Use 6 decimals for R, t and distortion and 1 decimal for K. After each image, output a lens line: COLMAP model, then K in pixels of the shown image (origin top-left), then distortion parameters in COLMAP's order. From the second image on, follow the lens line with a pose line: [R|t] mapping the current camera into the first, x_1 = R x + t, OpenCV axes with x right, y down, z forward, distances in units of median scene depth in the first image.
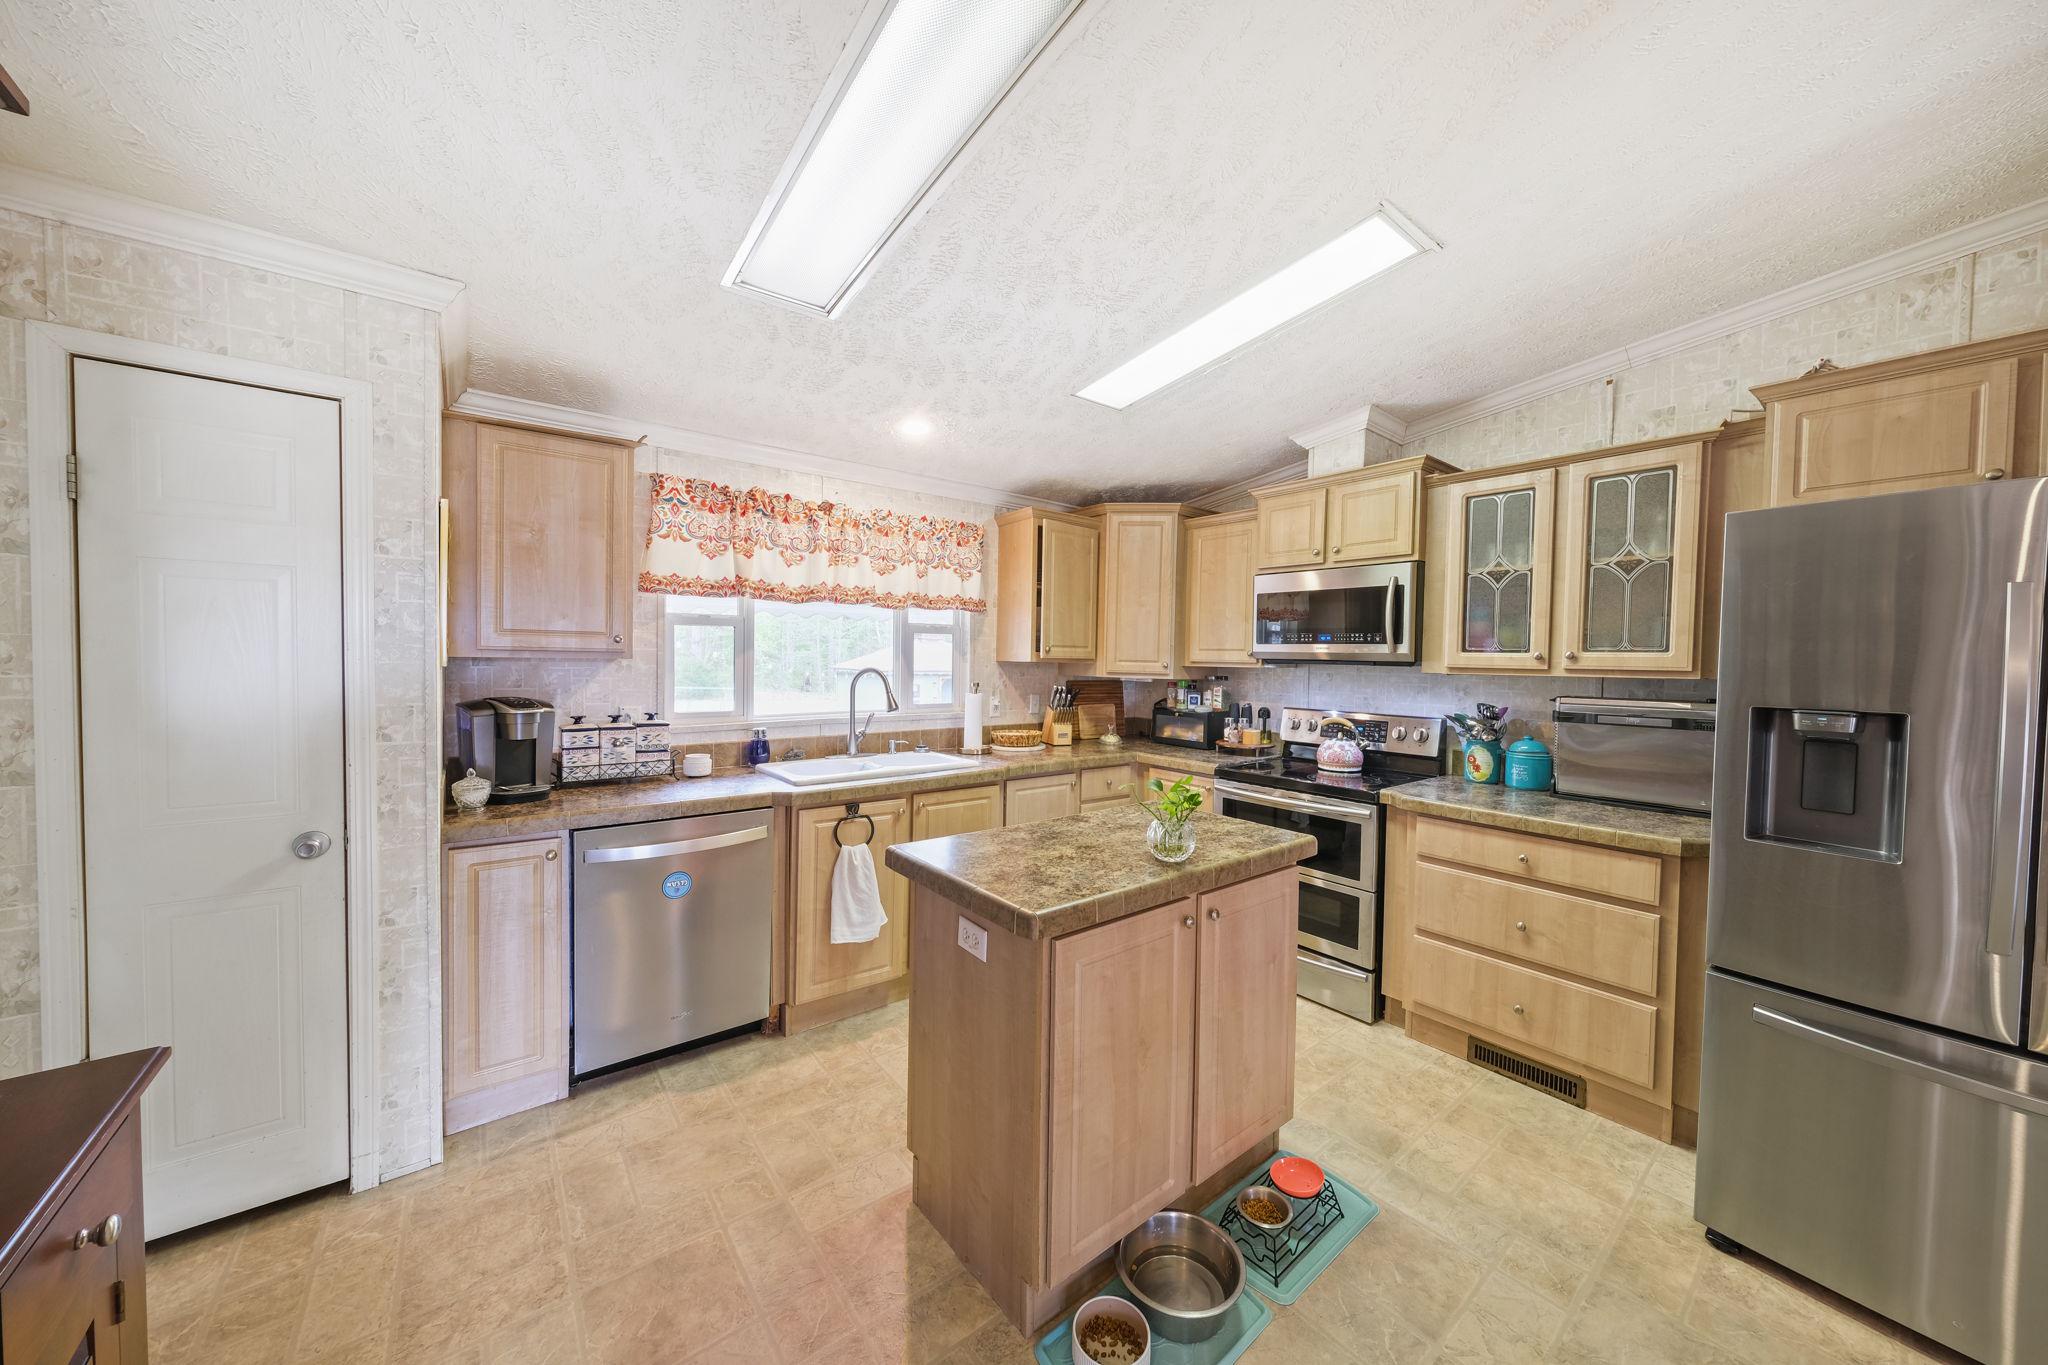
lens RADIAL K [[715.7, 0, 1027.7], [0, 715.7, 690.5], [0, 0, 1]] dist [-0.006543, -0.000292]
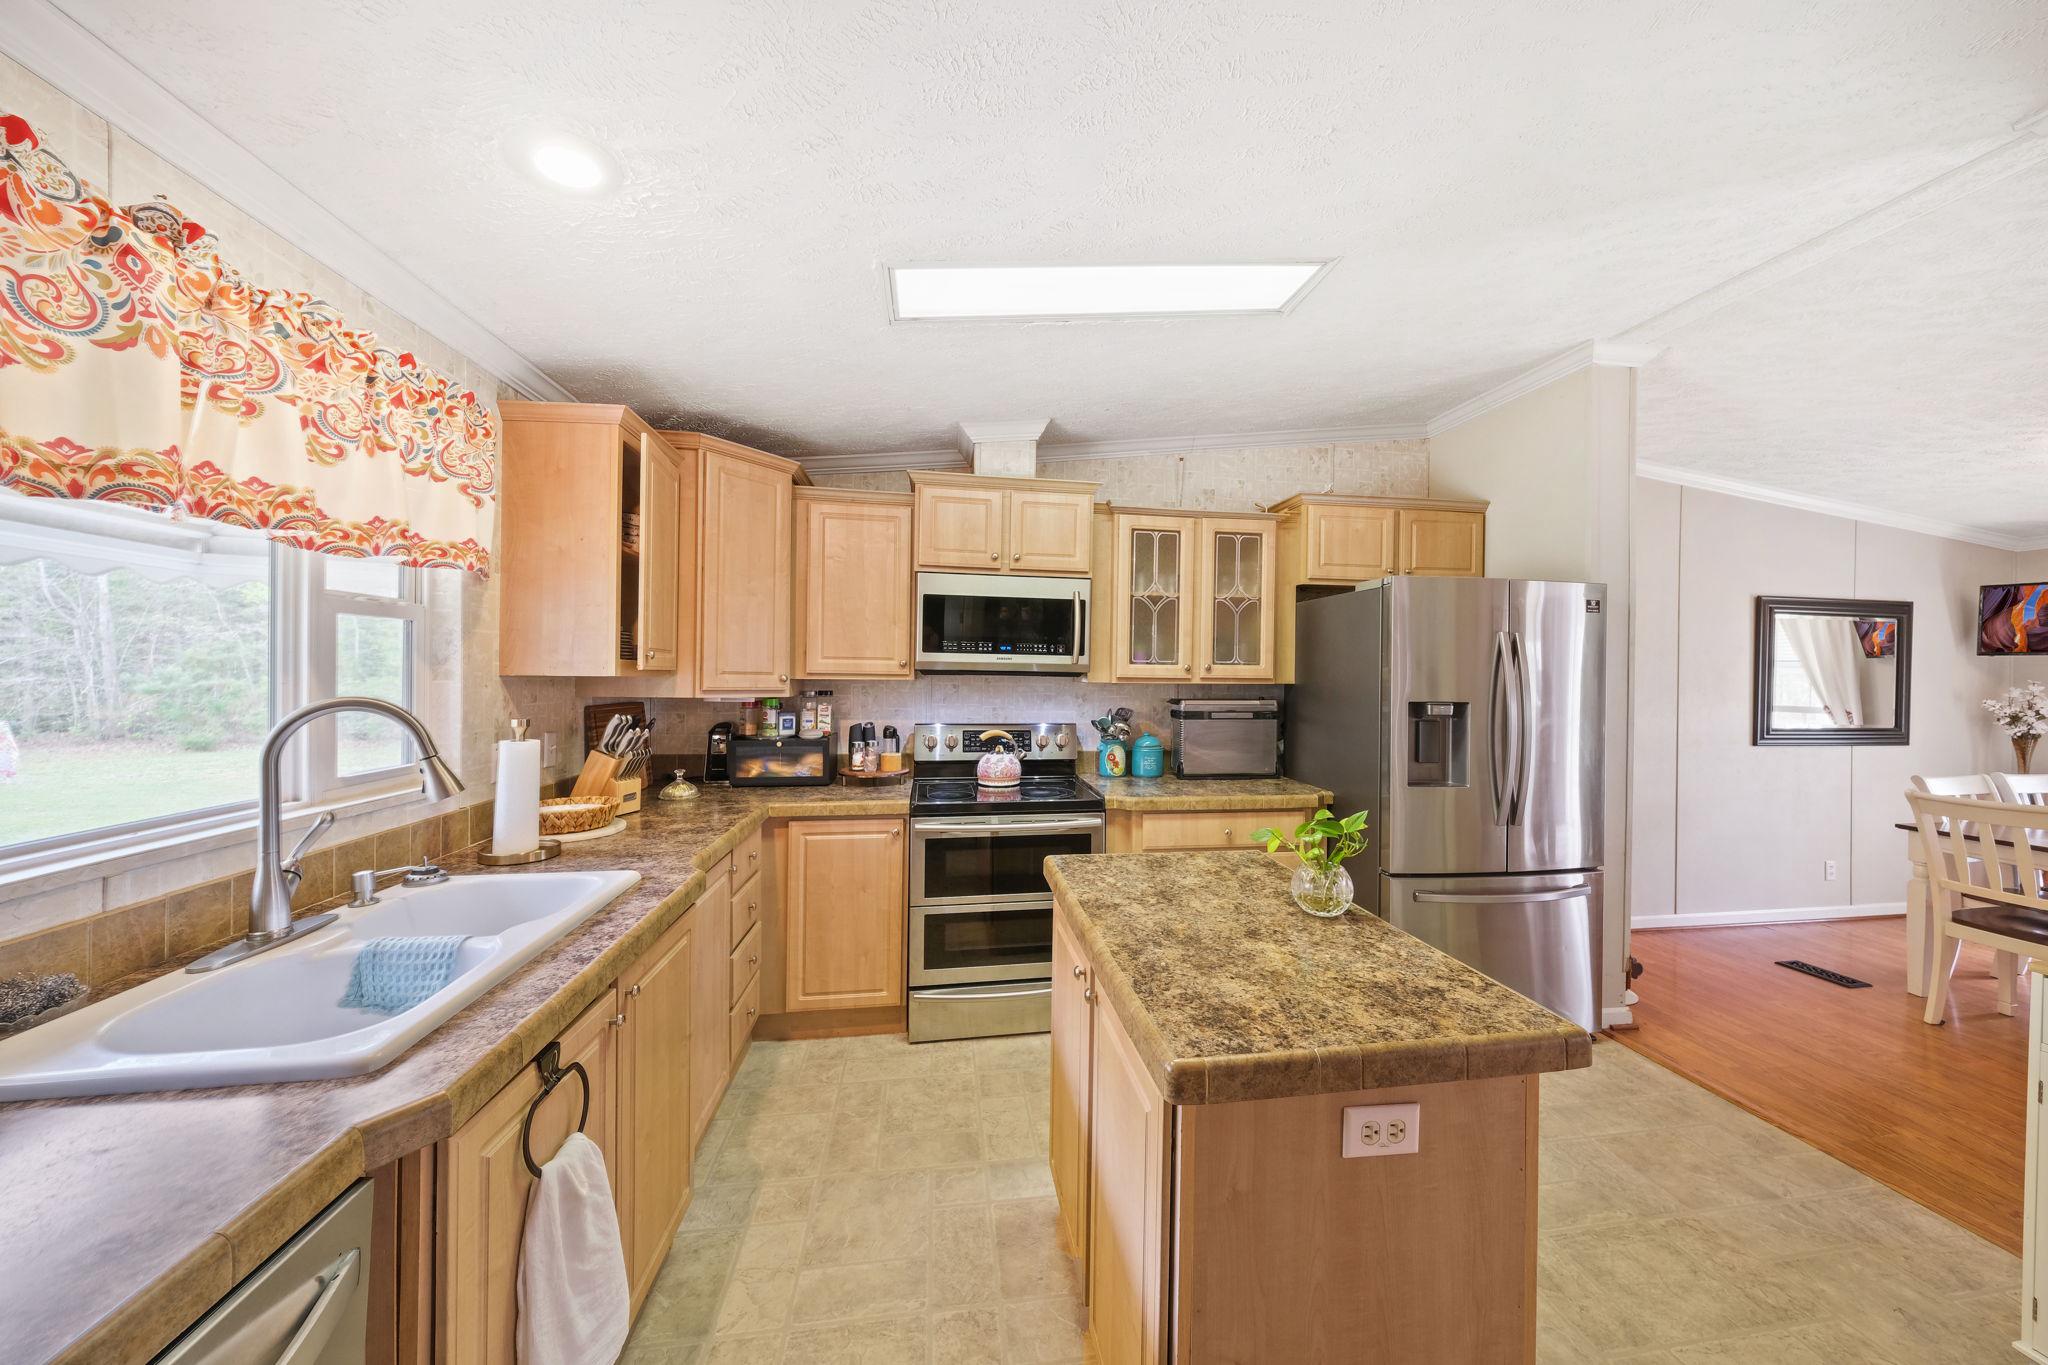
lens RADIAL K [[715.7, 0, 1044.5], [0, 715.7, 689.1], [0, 0, 1]] dist [-0.006543, -0.000292]
pose [[0.475665, -0.028868, 0.879153, -0.432511], [0.035865, 0.999267, 0.013407, -0.032264], [-0.878895, 0.025153, 0.476351, 0.548845]]
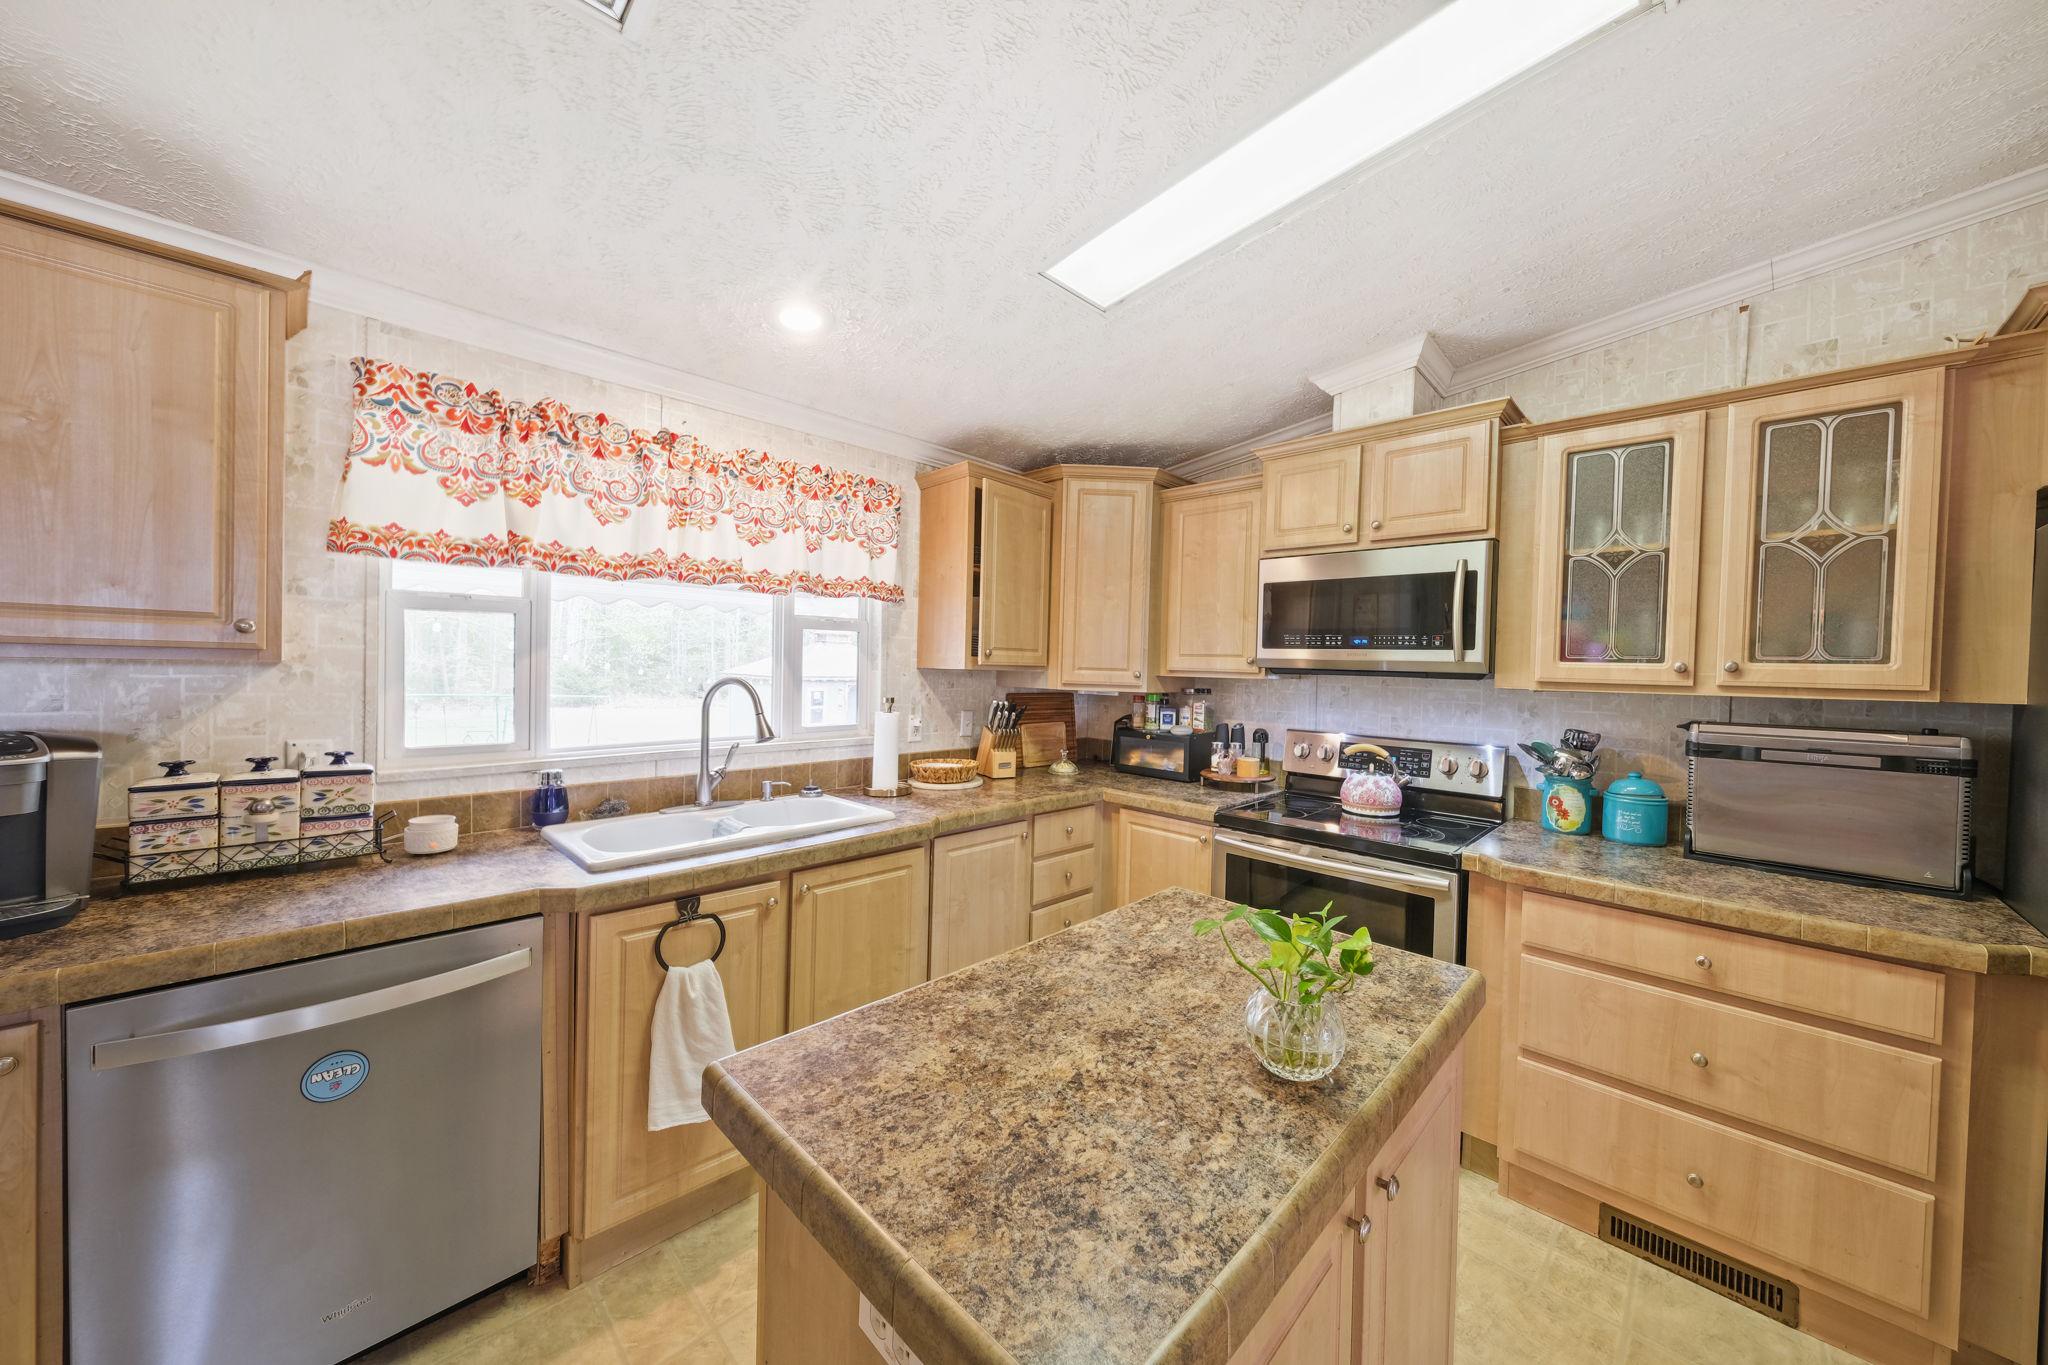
lens RADIAL K [[715.7, 0, 1039.3], [0, 715.7, 683.5], [0, 0, 1]] dist [-0.006543, -0.000292]
pose [[0.990020, 0.003574, 0.140883, -0.030465], [-0.001107, 0.999845, -0.017586, -0.016182], [-0.140924, 0.017255, 0.989870, 0.326797]]
